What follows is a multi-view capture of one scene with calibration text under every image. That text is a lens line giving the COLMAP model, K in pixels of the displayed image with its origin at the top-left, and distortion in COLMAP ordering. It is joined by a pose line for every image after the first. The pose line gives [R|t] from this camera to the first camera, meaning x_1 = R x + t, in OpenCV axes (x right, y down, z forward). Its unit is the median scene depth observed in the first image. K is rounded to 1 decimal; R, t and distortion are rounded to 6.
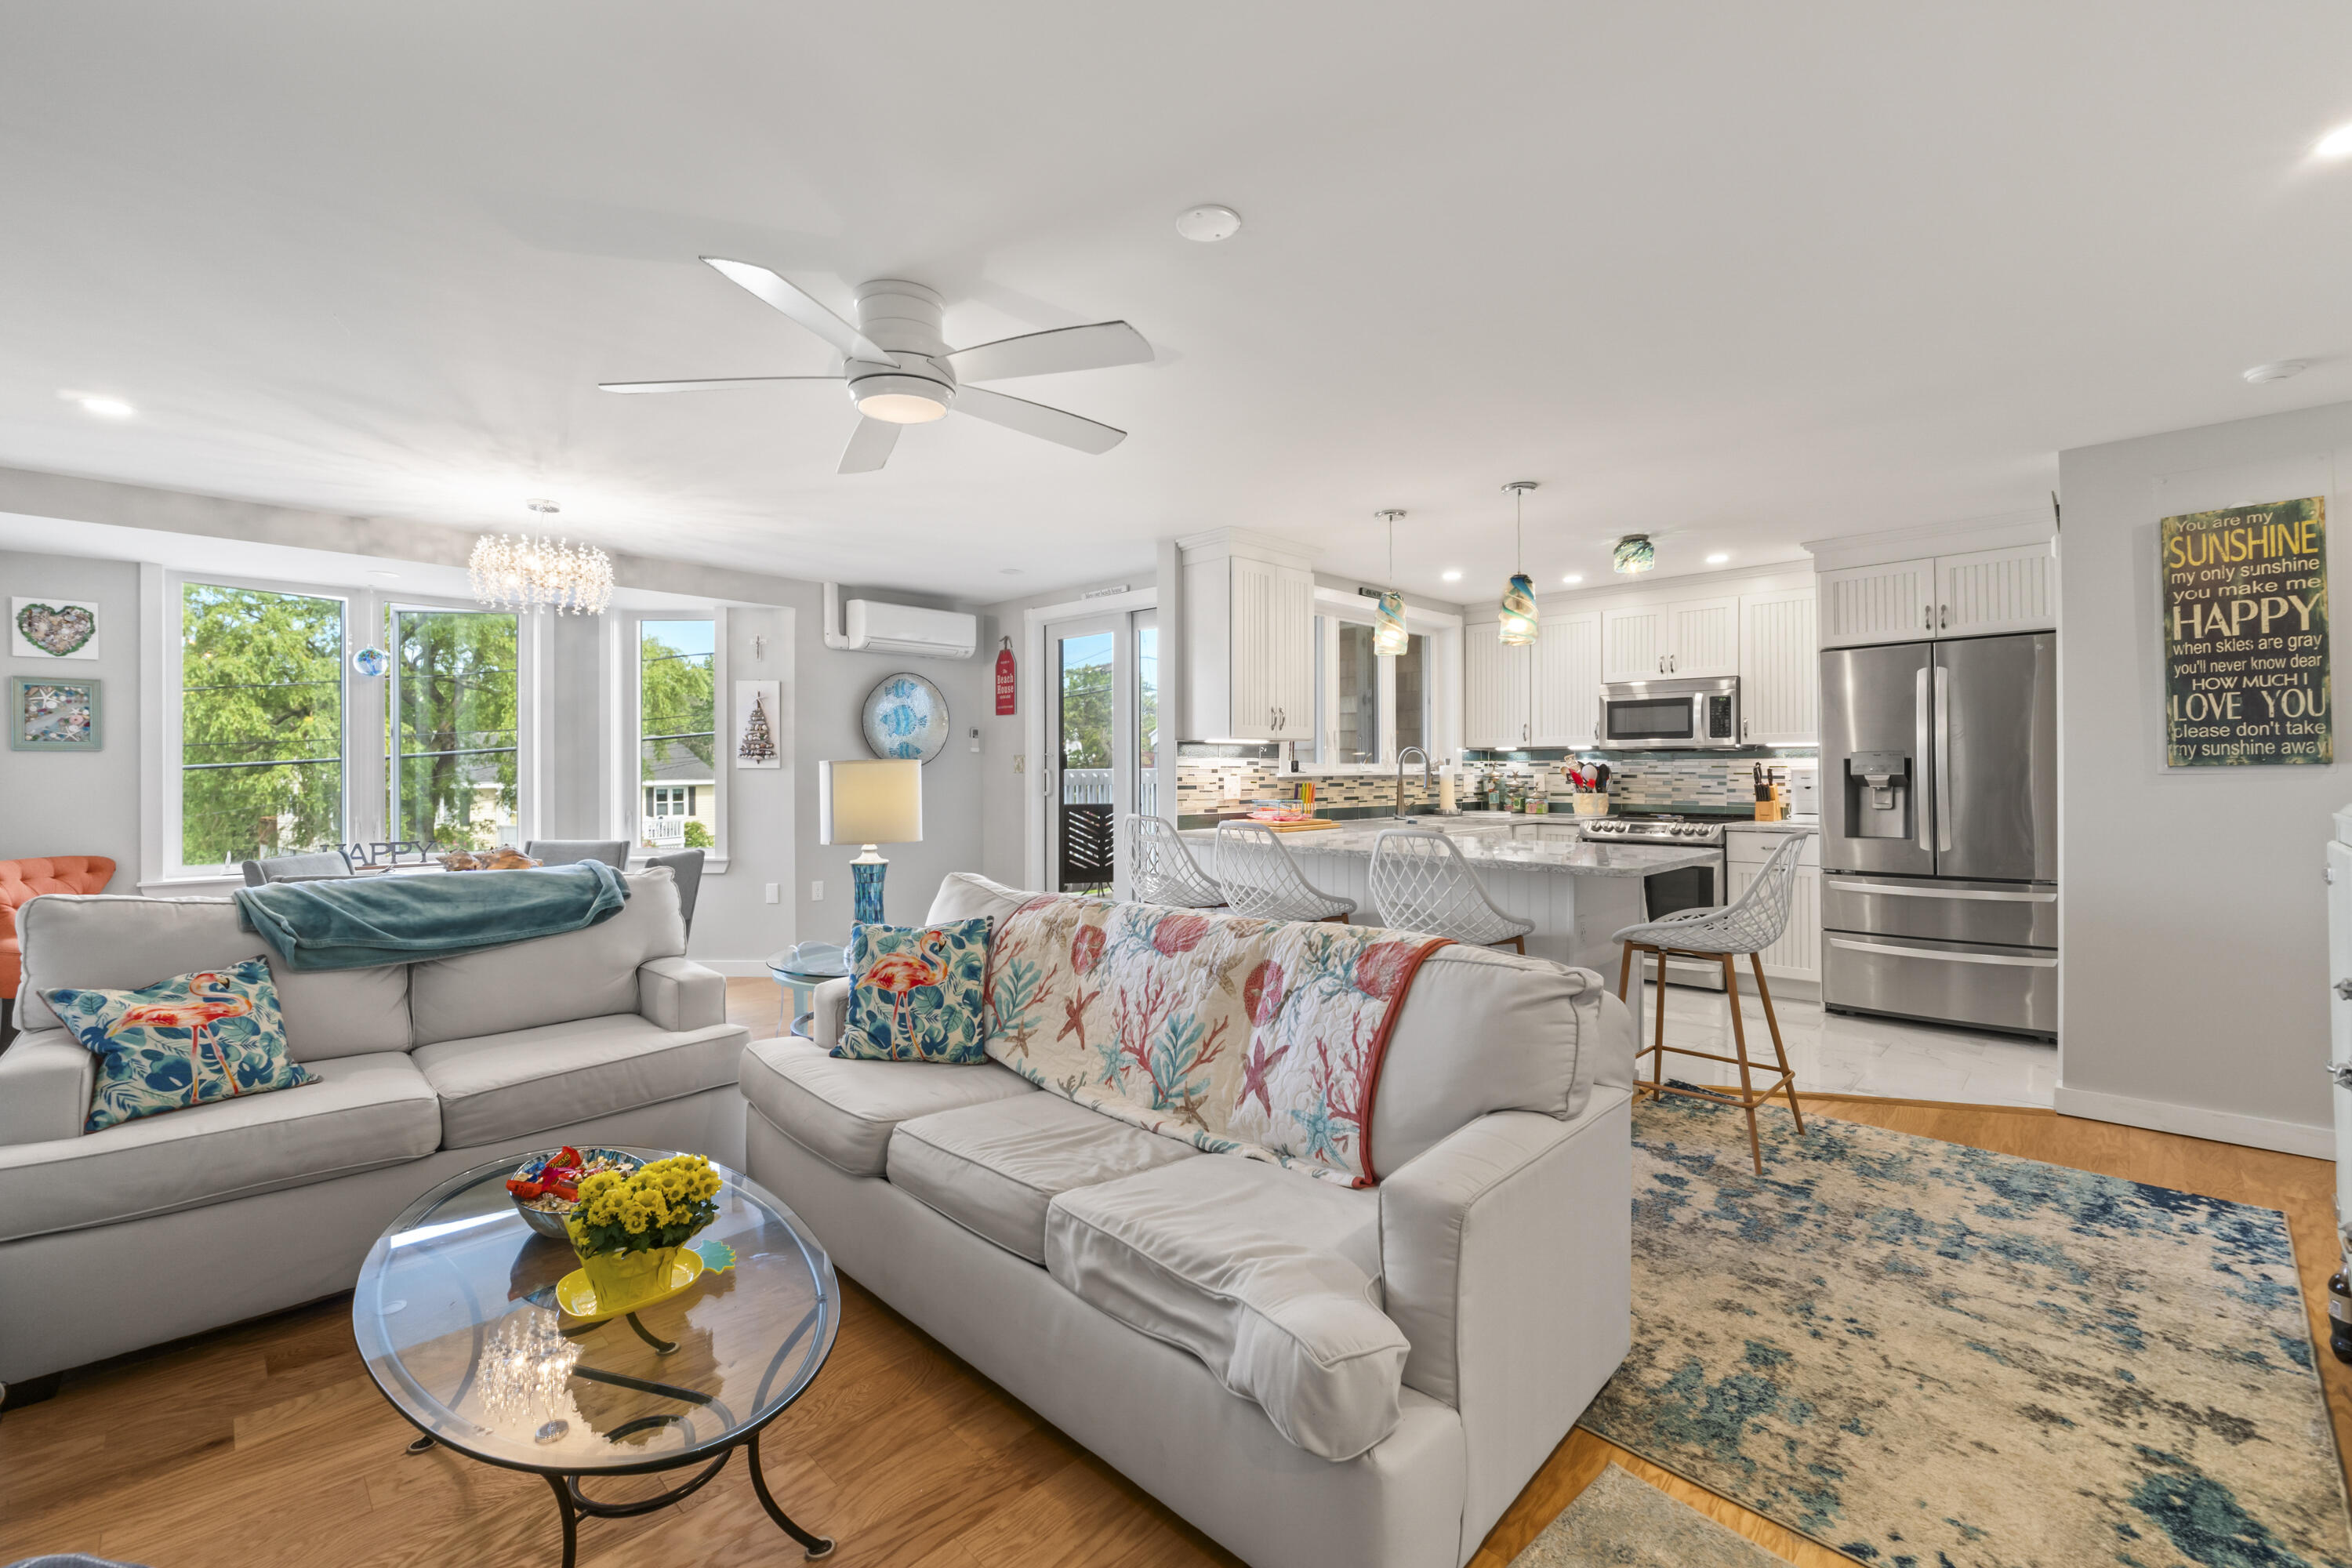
lens RADIAL K [[989.3, 0, 1158.5], [0, 989.3, 768.8], [0, 0, 1]] dist [-0.008786, 0.000204]
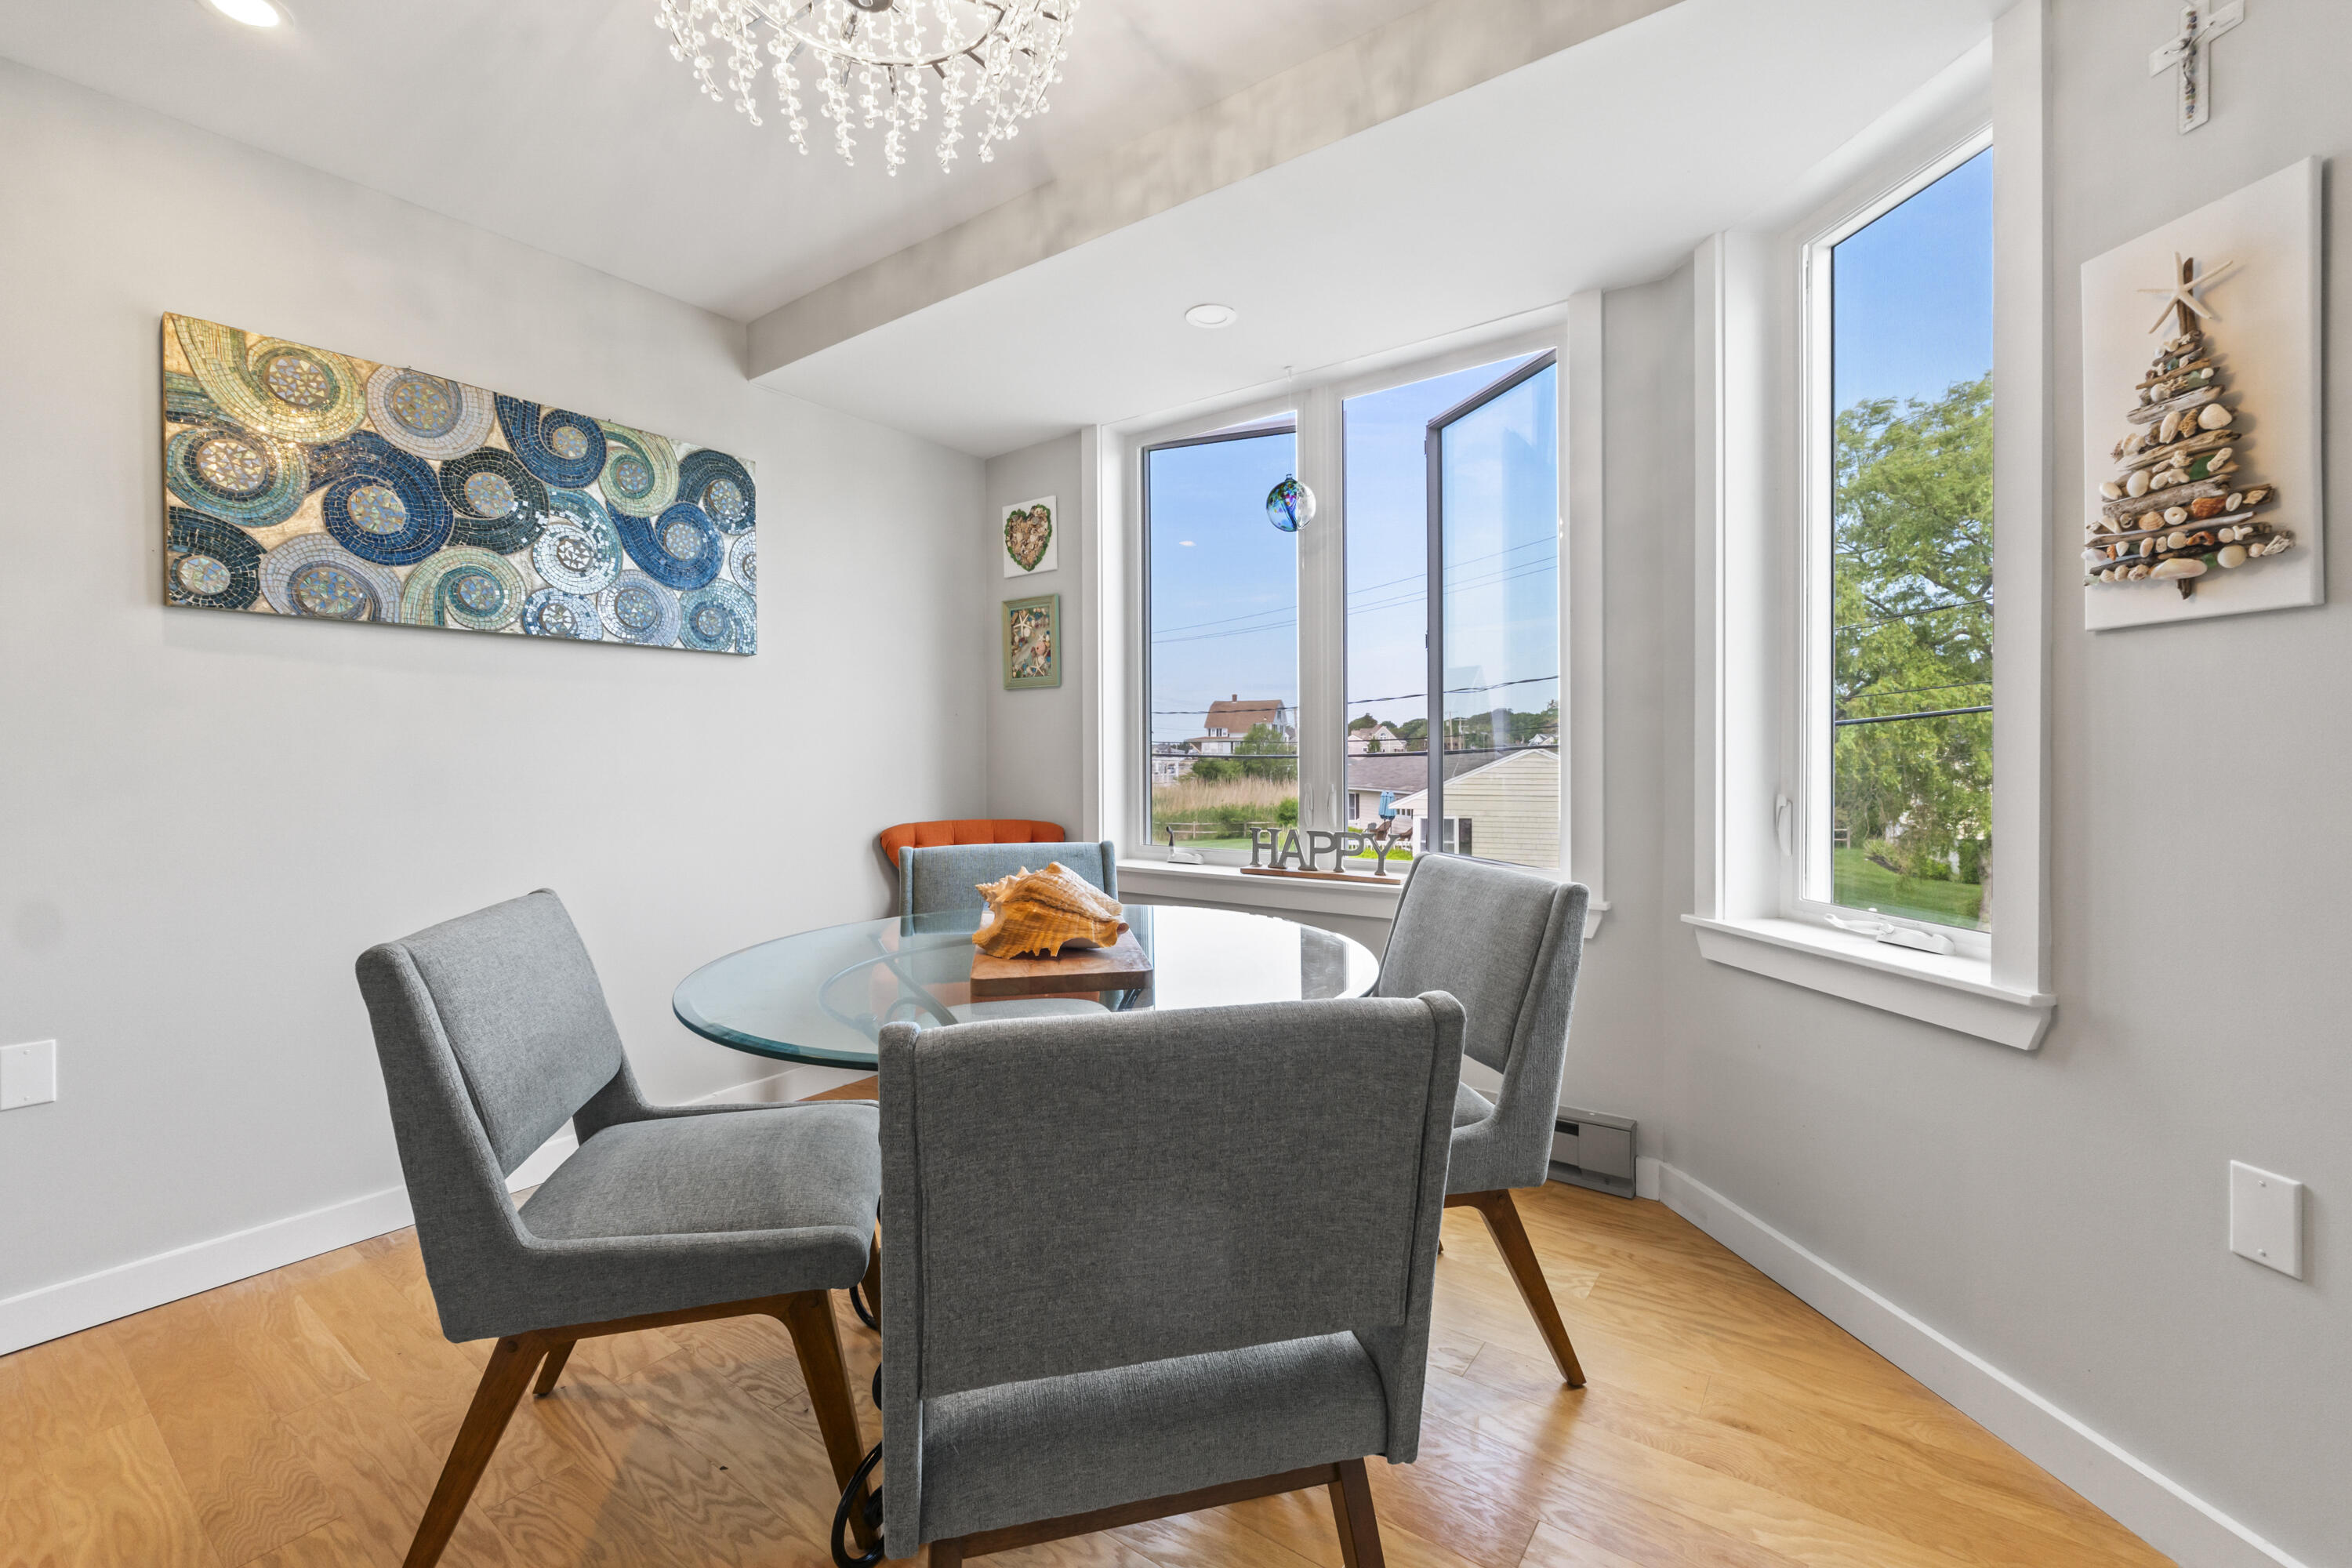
lens RADIAL K [[989.3, 0, 1169.8], [0, 989.3, 774.6], [0, 0, 1]] dist [-0.008786, 0.000204]
pose [[0.160876, 0.018882, -0.986794, -0.235349], [0.006419, 0.999776, 0.020177, 0.028670], [0.986954, -0.009581, 0.160719, 0.768046]]
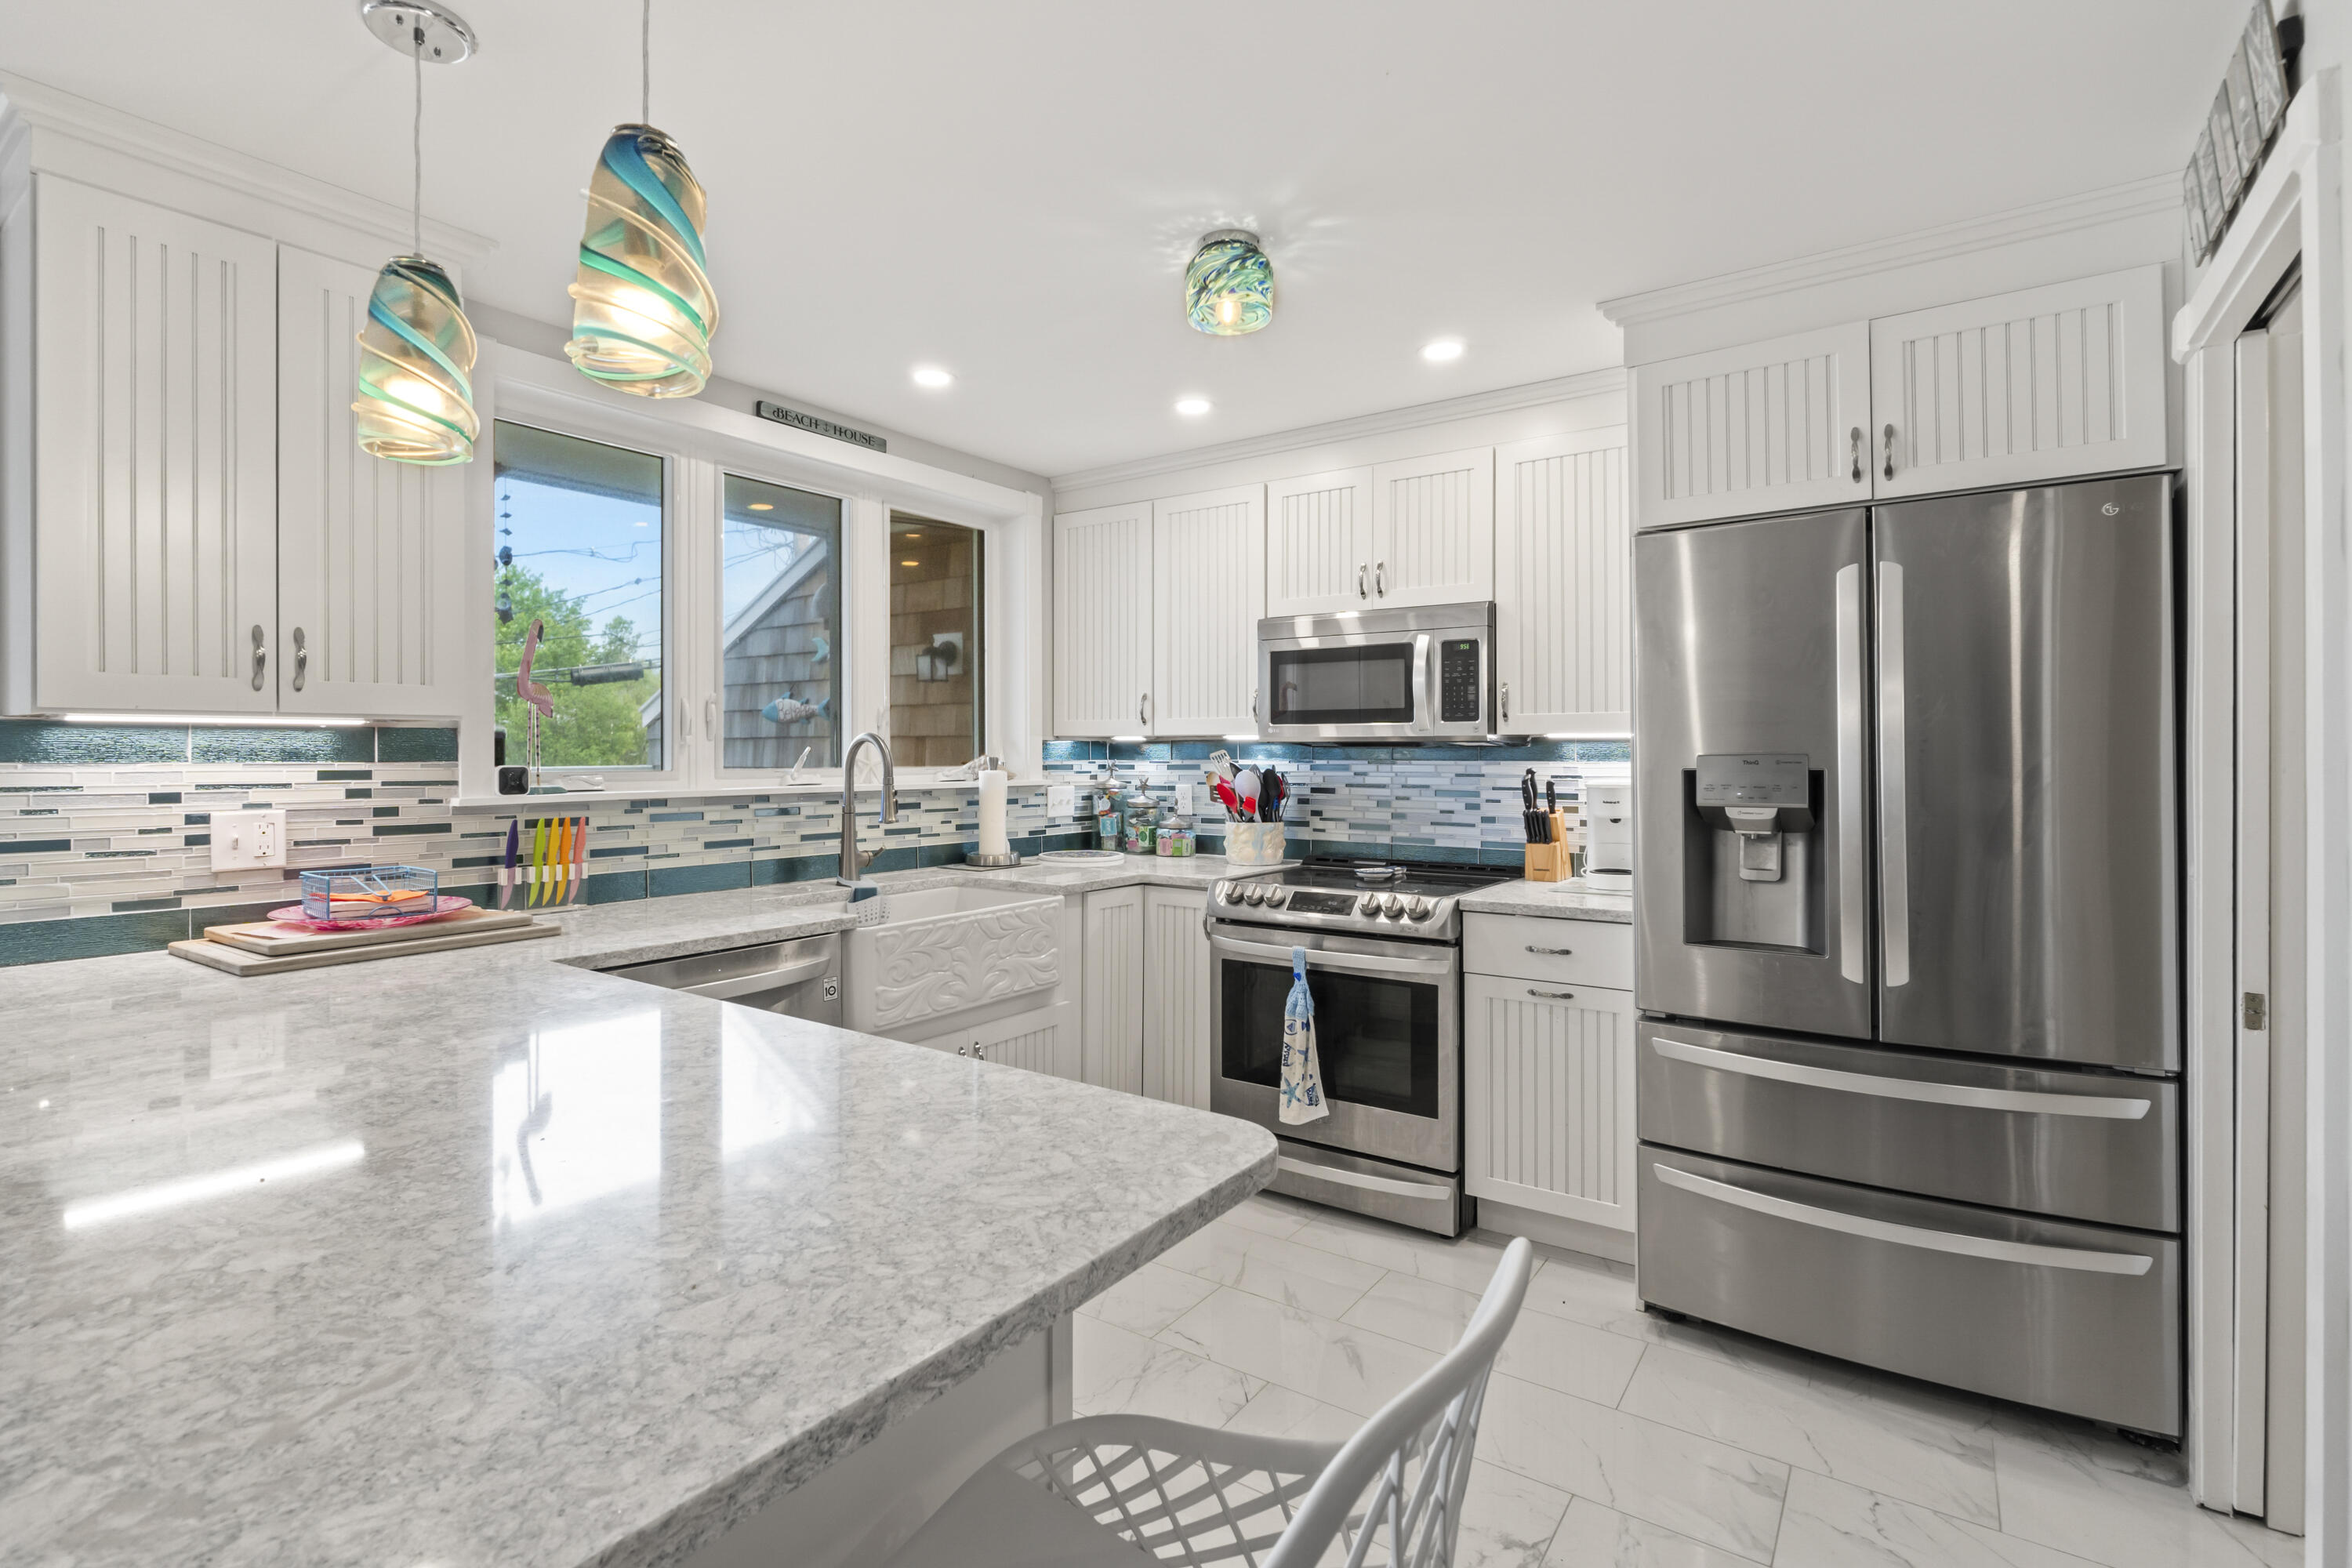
lens RADIAL K [[1109.1, 0, 1154.8], [0, 1109.1, 748.3], [0, 0, 1]] dist [0.003672, -0.000045]
pose [[0.985507, 0.003552, 0.169596, 0.316922], [-0.002630, 0.999981, -0.005664, -0.013727], [-0.169612, 0.005136, 0.985497, 0.460654]]
